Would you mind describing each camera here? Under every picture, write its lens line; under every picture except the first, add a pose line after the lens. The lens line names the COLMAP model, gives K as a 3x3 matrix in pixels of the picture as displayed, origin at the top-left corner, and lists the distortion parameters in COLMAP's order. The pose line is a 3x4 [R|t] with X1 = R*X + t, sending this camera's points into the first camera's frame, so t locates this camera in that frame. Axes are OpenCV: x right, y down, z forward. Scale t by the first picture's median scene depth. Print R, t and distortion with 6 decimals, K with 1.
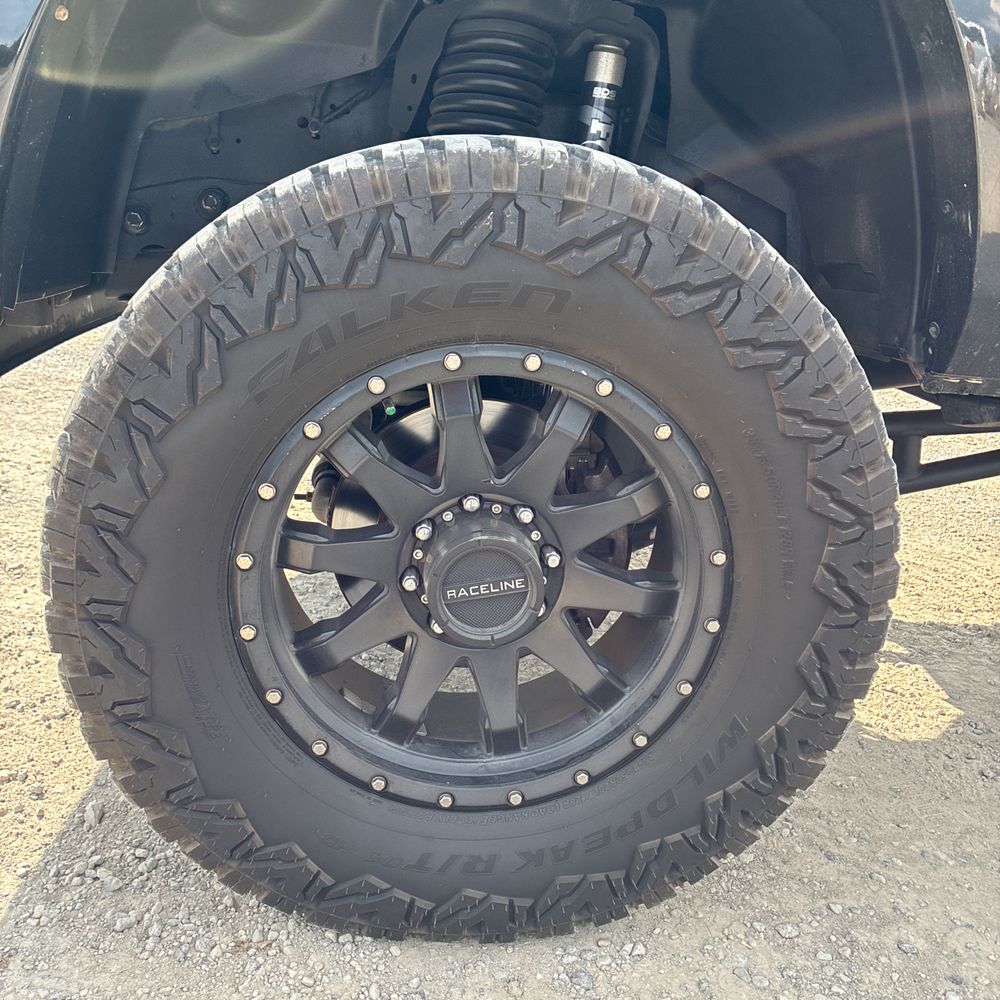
lens RADIAL K [[1024.1, 0, 480.7], [0, 1024.1, 498.9], [0, 0, 1]] dist [0.032260, 0.002045]
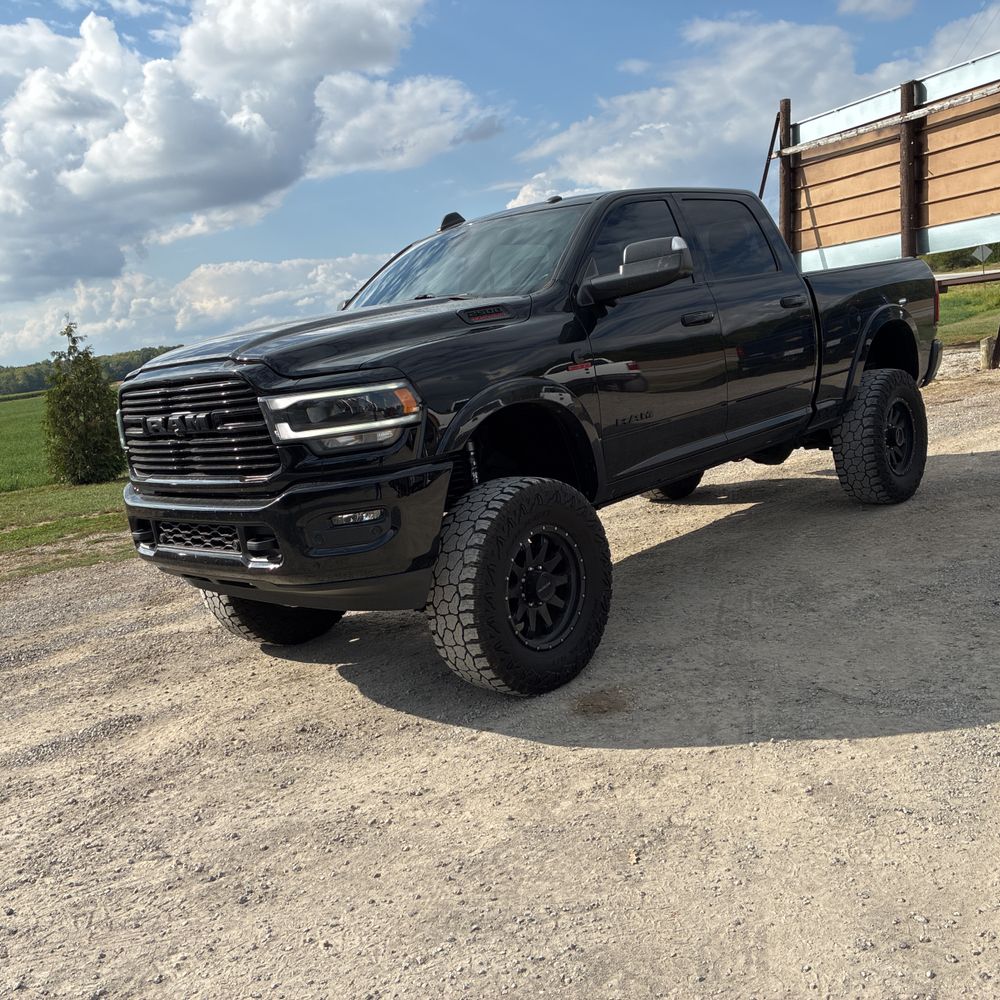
lens RADIAL K [[1024.1, 0, 480.7], [0, 1024.1, 498.9], [0, 0, 1]] dist [0.032260, 0.002045]
pose [[0.730065, -0.284712, 0.621244, -2.451558], [0.369150, 0.929336, -0.007904, -0.277414], [-0.575095, 0.235103, 0.783577, -1.955345]]
